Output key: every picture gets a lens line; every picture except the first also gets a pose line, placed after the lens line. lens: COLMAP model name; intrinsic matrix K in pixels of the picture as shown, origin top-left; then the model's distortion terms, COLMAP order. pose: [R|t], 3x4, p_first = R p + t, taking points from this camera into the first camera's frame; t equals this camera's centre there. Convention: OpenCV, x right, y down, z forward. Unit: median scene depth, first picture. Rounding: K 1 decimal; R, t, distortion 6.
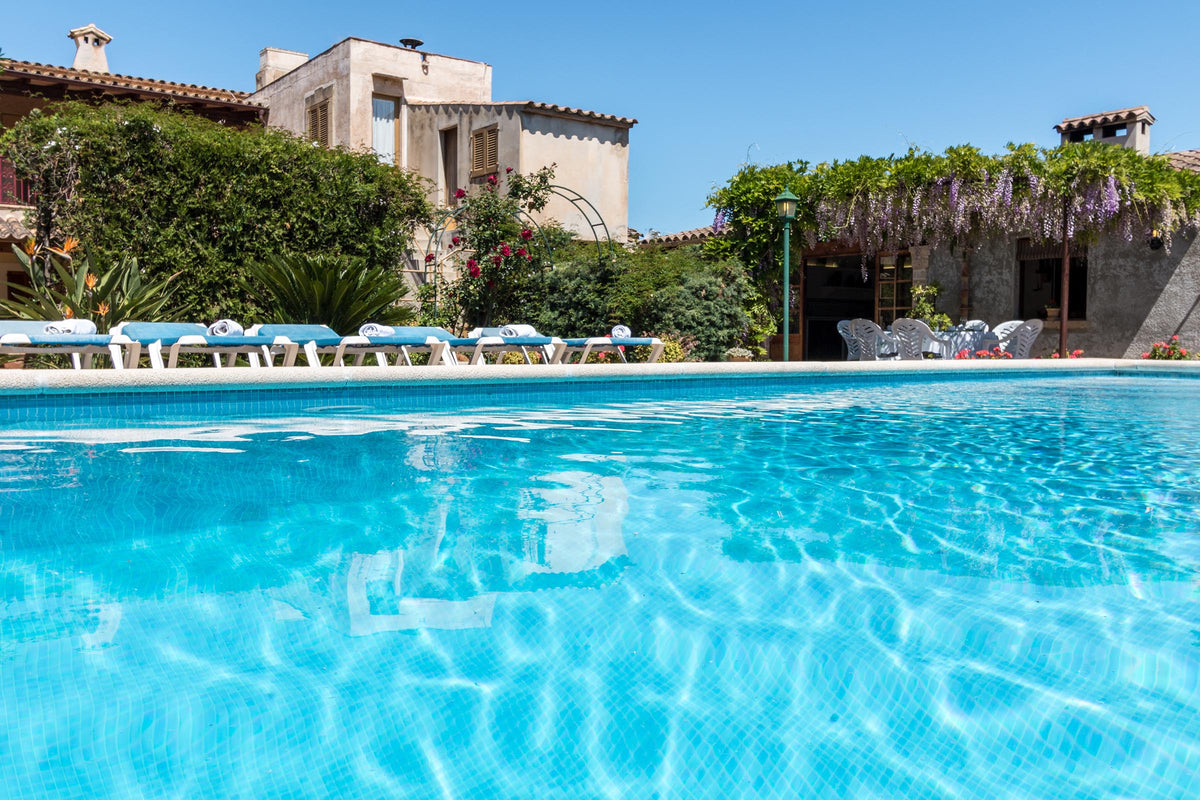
lens RADIAL K [[1014.3, 0, 600.0], [0, 1014.3, 400.0], [0, 0, 1]] dist [0.009902, 0.006396]
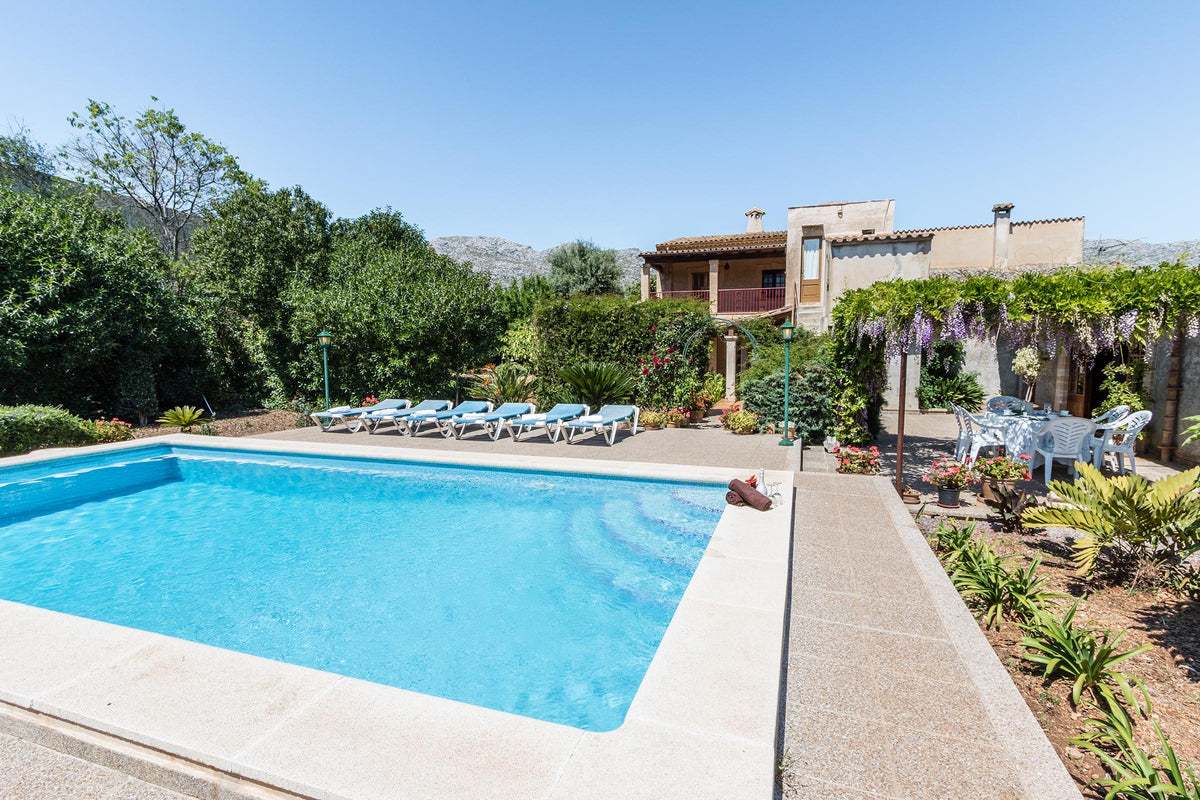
lens RADIAL K [[608.7, 0, 600.0], [0, 608.7, 400.0], [0, 0, 1]] dist [-0.001124, -0.000375]
pose [[0.545342, 0.065212, -0.835673, 0.496577], [-0.037038, 0.997870, 0.053700, -0.081242], [0.837395, 0.001667, 0.546595, 0.181651]]
